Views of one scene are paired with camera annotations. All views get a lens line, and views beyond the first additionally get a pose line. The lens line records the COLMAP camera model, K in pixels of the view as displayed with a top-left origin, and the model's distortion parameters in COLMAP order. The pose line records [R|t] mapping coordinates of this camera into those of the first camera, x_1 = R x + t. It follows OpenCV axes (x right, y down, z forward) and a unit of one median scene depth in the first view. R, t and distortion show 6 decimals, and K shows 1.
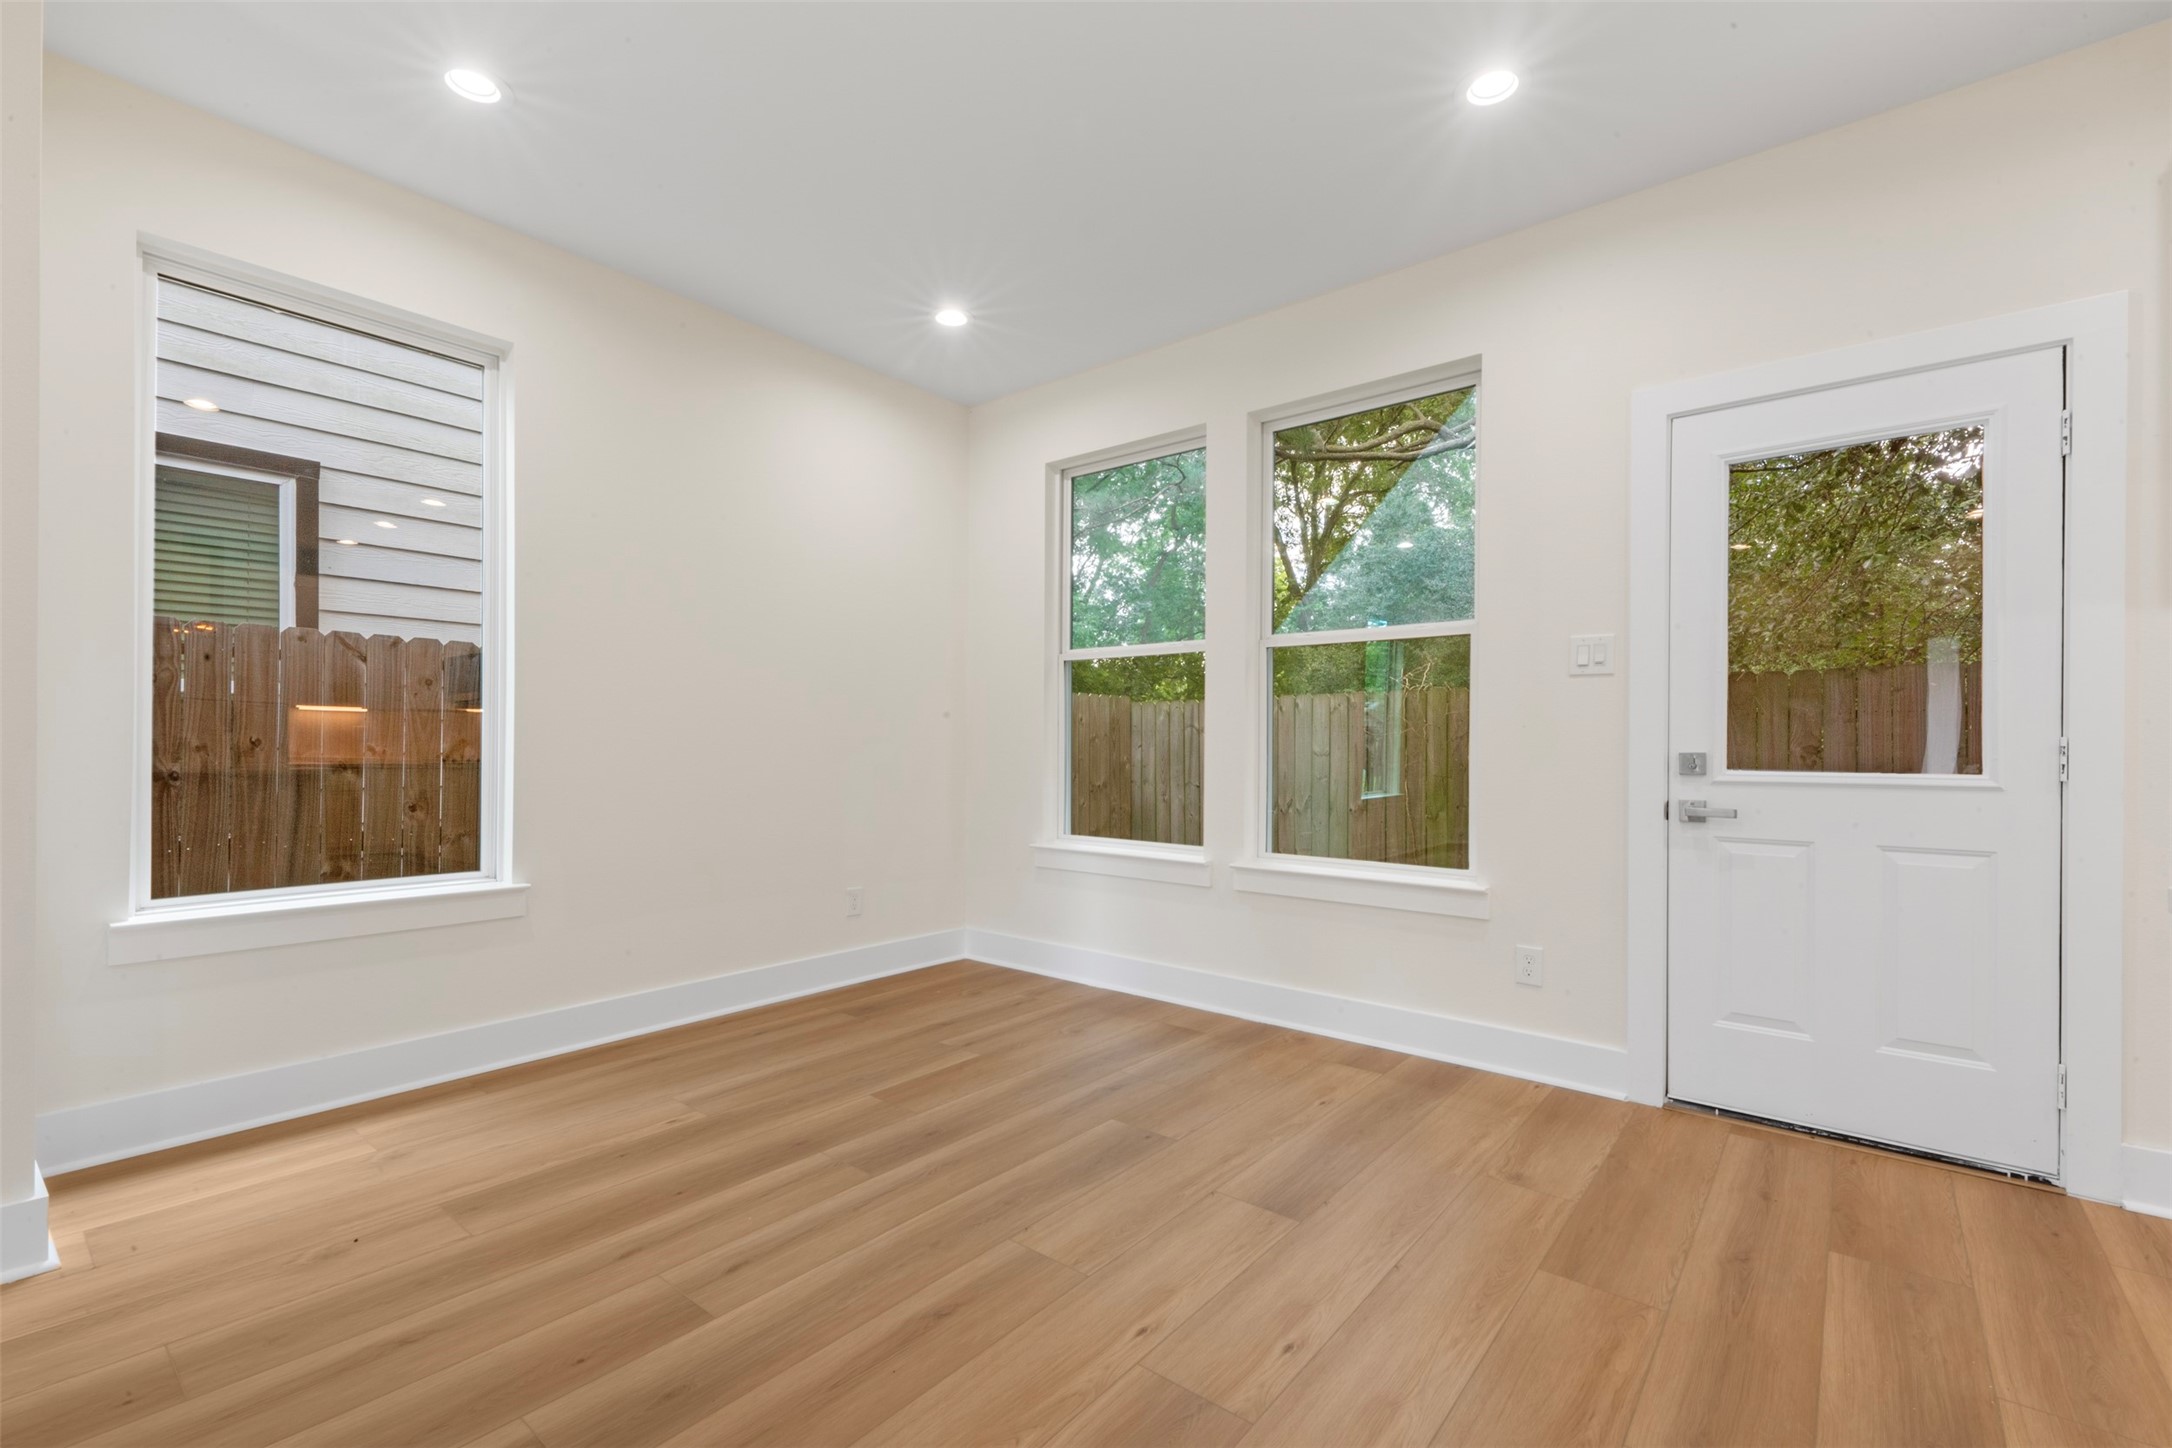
lens RADIAL K [[941.2, 0, 1088.4], [0, 941.2, 742.1], [0, 0, 1]] dist [0.033195, 0.000162]
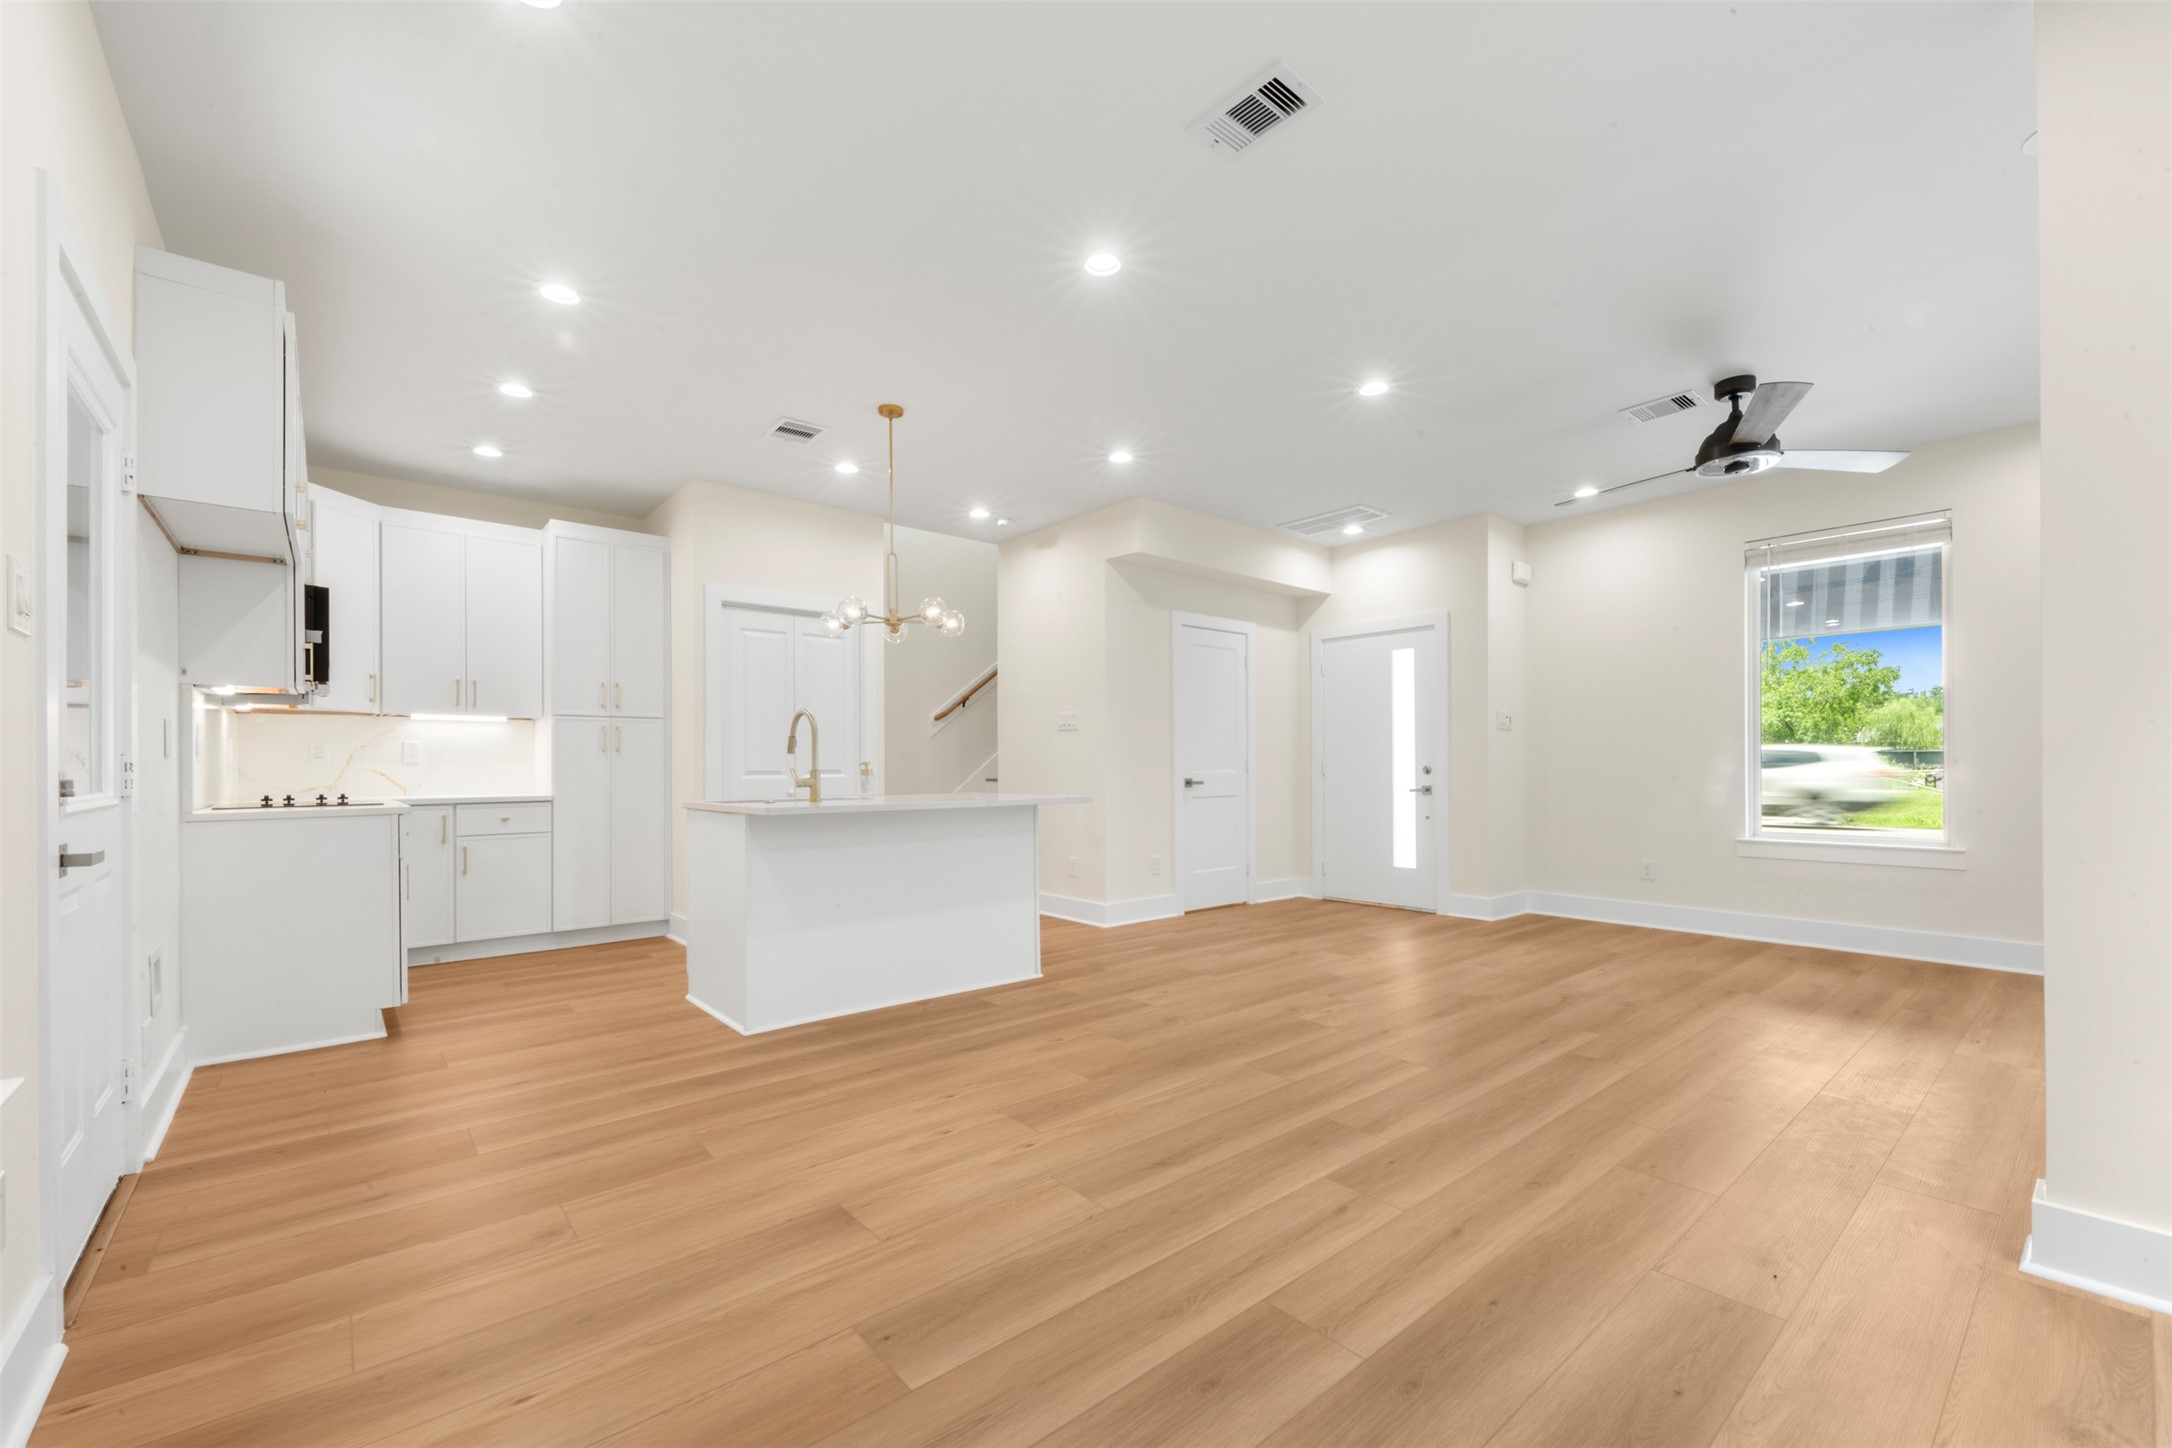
lens RADIAL K [[880.5, 0, 1075.4], [0, 880.5, 760.4], [0, 0, 1]] dist [0.014124, 0.000018]
pose [[-0.982310, 0.000916, 0.187260, -0.168170], [-0.001001, 0.999948, -0.010142, 0.007510], [-0.187259, -0.010150, -0.982258, 1.419926]]
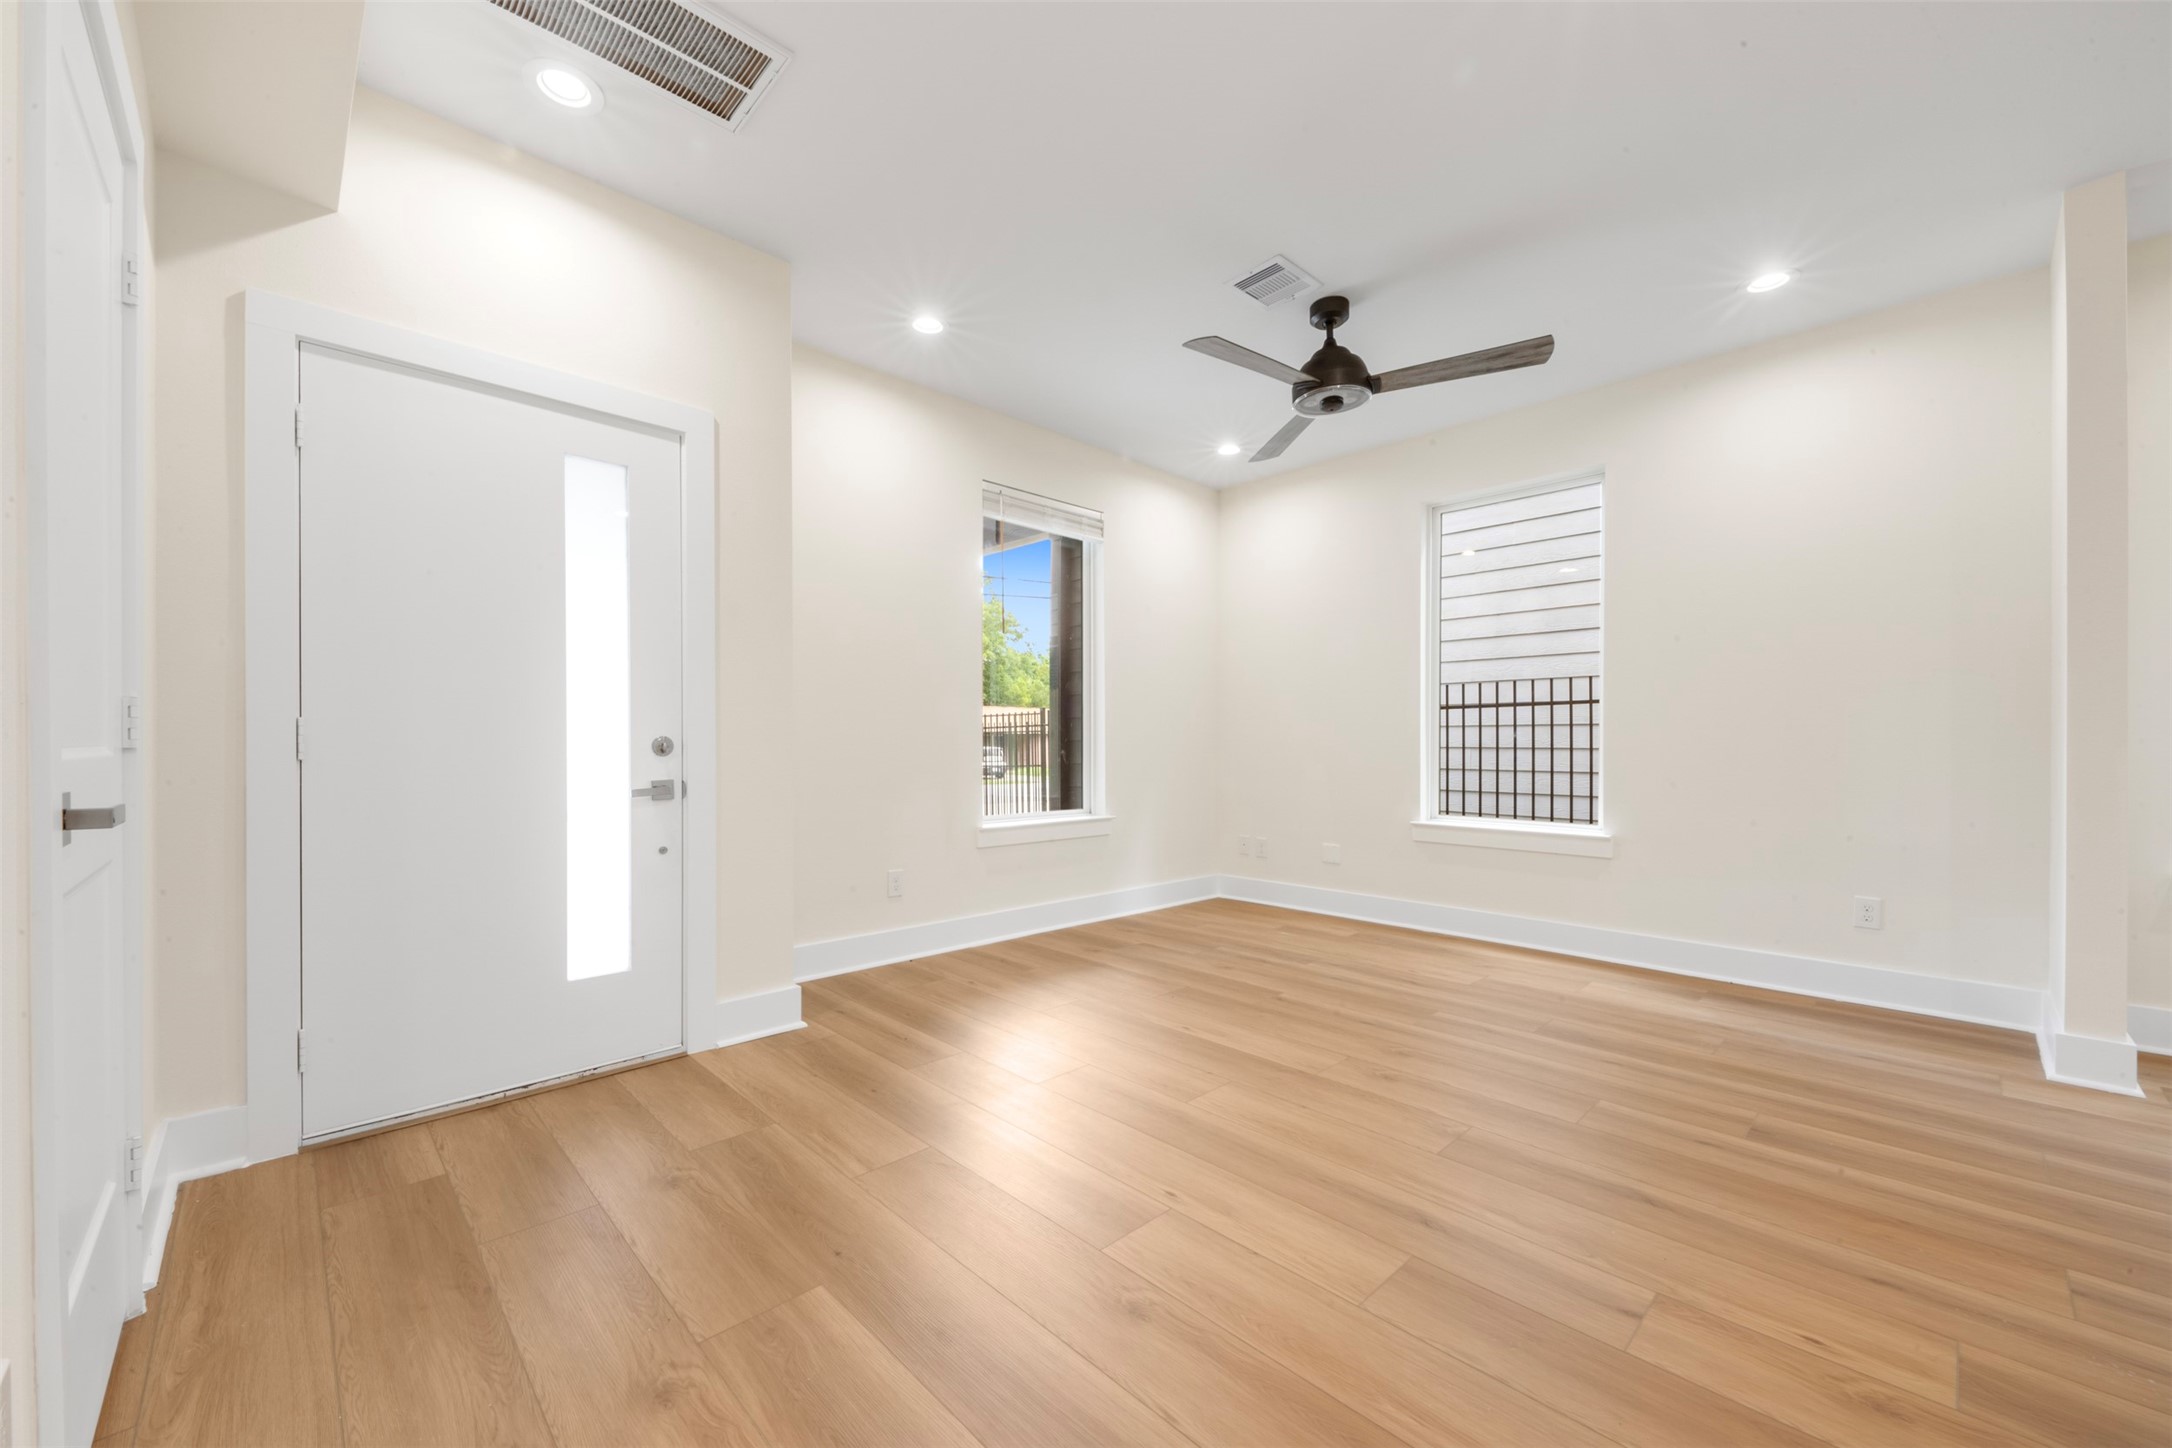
lens RADIAL K [[838.6, 0, 1084.3], [0, 838.6, 742.4], [0, 0, 1]] dist [0.008473, -0.000044]
pose [[-0.123409, -0.004379, -0.992346, 0.264455], [0.002343, 0.999986, -0.004704, 0.009869], [0.992353, -0.002905, -0.123397, -0.298462]]
